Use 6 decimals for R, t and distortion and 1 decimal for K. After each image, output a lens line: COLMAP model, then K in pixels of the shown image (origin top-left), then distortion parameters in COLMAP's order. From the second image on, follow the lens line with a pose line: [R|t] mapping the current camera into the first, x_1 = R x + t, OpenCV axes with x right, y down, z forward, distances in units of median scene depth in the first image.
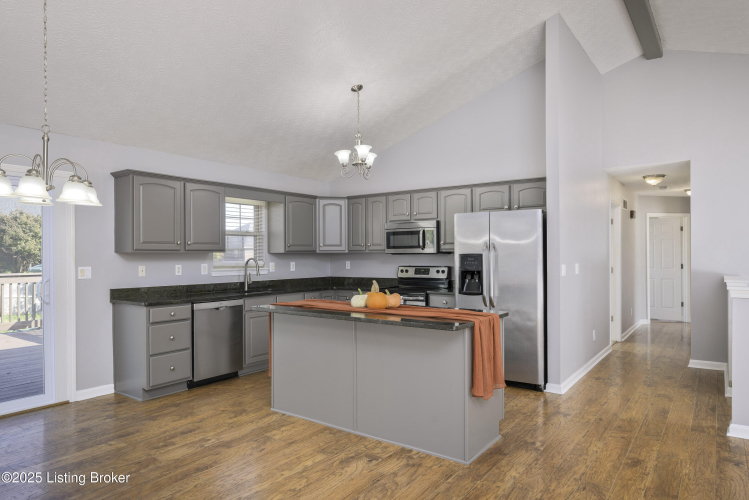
lens RADIAL K [[476.6, 0, 377.1], [0, 476.6, 251.4], [0, 0, 1]] dist [-0.000977, -0.000478]
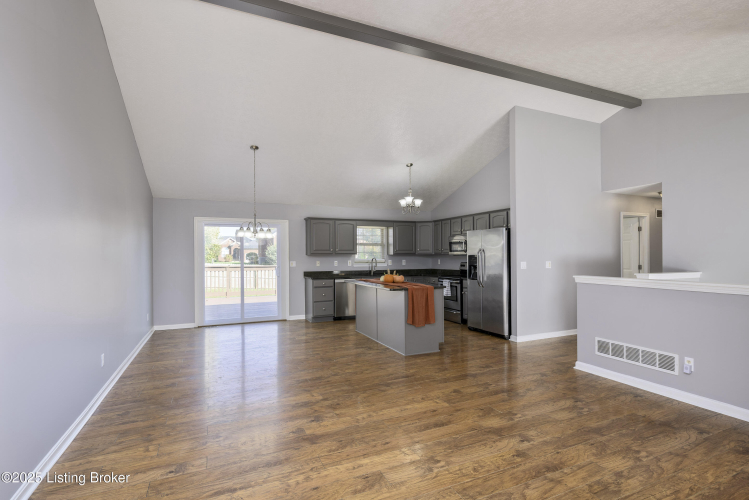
lens RADIAL K [[372.7, 0, 377.8], [0, 372.7, 248.7], [0, 0, 1]] dist [0.000325, -0.000231]
pose [[0.866322, -0.010406, -0.499377, 0.574018], [0.006558, 0.999934, -0.009461, -0.007436], [0.499442, 0.004921, 0.866333, -0.308168]]
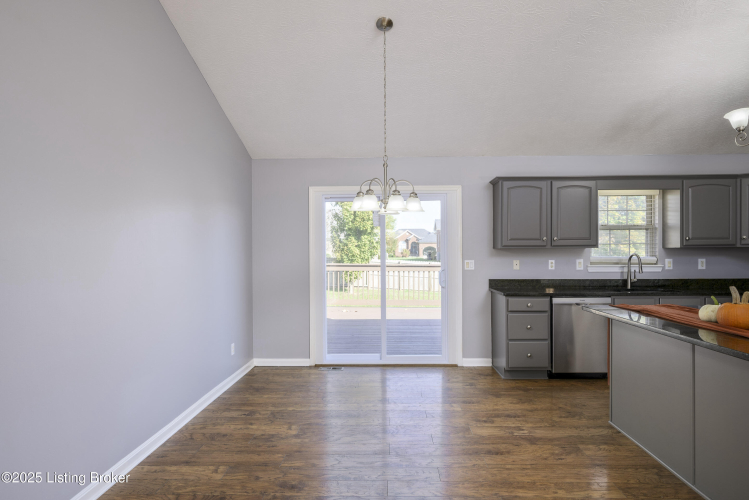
lens RADIAL K [[433.3, 0, 381.8], [0, 433.3, 254.7], [0, 0, 1]] dist [-0.001258, 0.001506]
pose [[0.569274, 0.008153, -0.822107, 0.172011], [0.007819, 0.999852, 0.015331, -0.000663], [0.822111, -0.015156, 0.569126, 0.156123]]
